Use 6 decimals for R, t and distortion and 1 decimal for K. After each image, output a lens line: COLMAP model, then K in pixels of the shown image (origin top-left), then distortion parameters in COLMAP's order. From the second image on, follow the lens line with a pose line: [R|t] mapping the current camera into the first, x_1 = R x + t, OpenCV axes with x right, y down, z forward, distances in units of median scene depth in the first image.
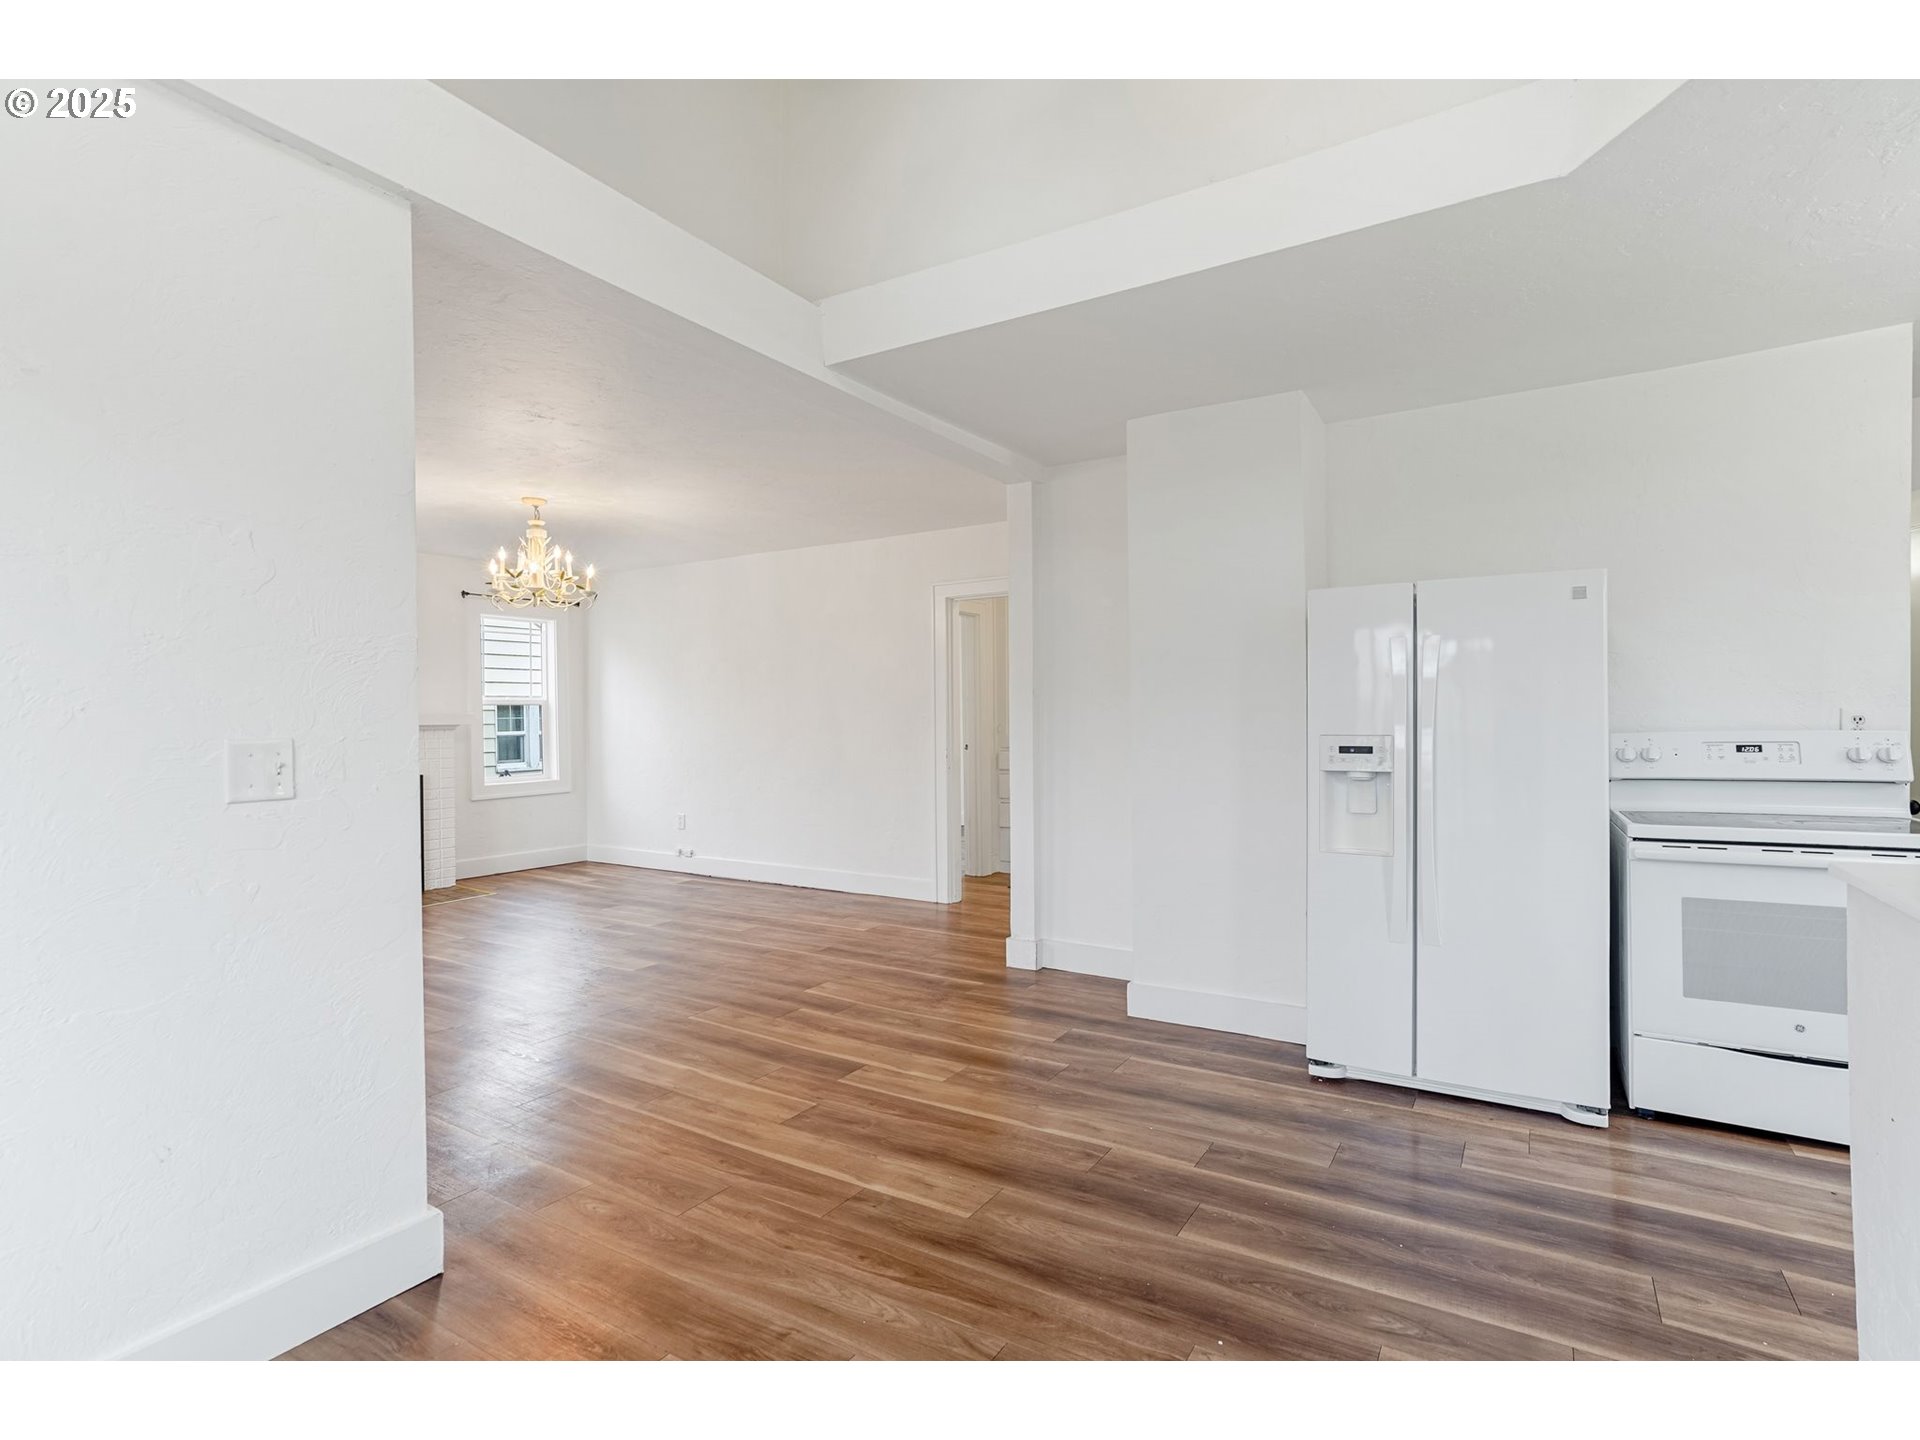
lens RADIAL K [[932.7, 0, 884.5], [0, 932.7, 714.1], [0, 0, 1]] dist [-0.023261, 0.015836]
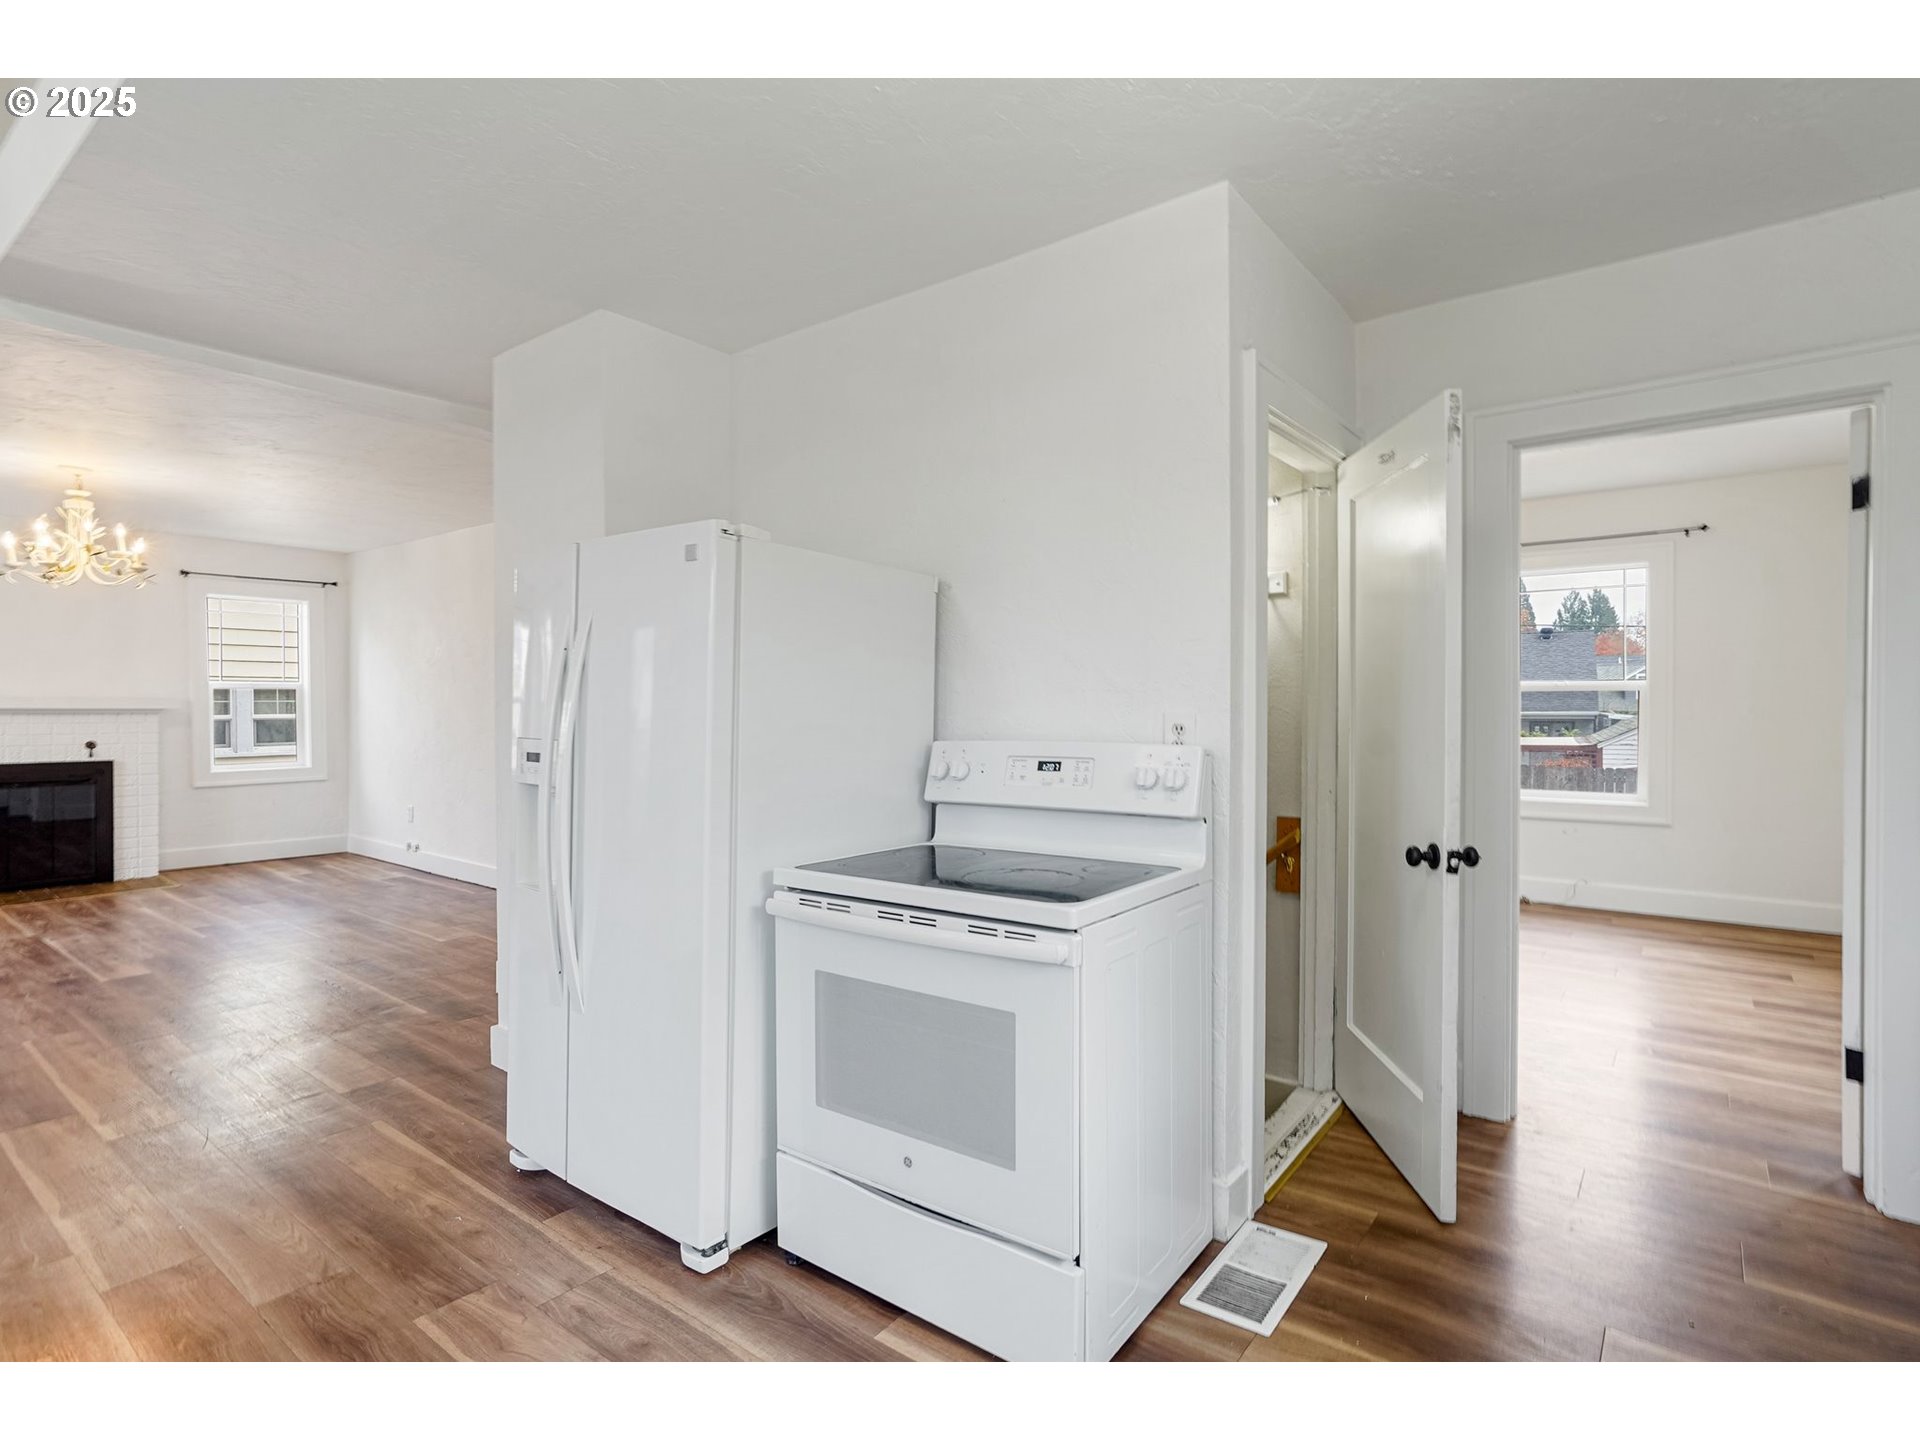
lens RADIAL K [[932.7, 0, 943.4], [0, 932.7, 714.1], [0, 0, 1]] dist [-0.023261, 0.015836]
pose [[0.995475, 0.014016, -0.093986, 0.637884], [-0.012803, 0.999827, 0.013497, -0.009209], [0.094158, -0.012233, 0.995482, 0.173801]]
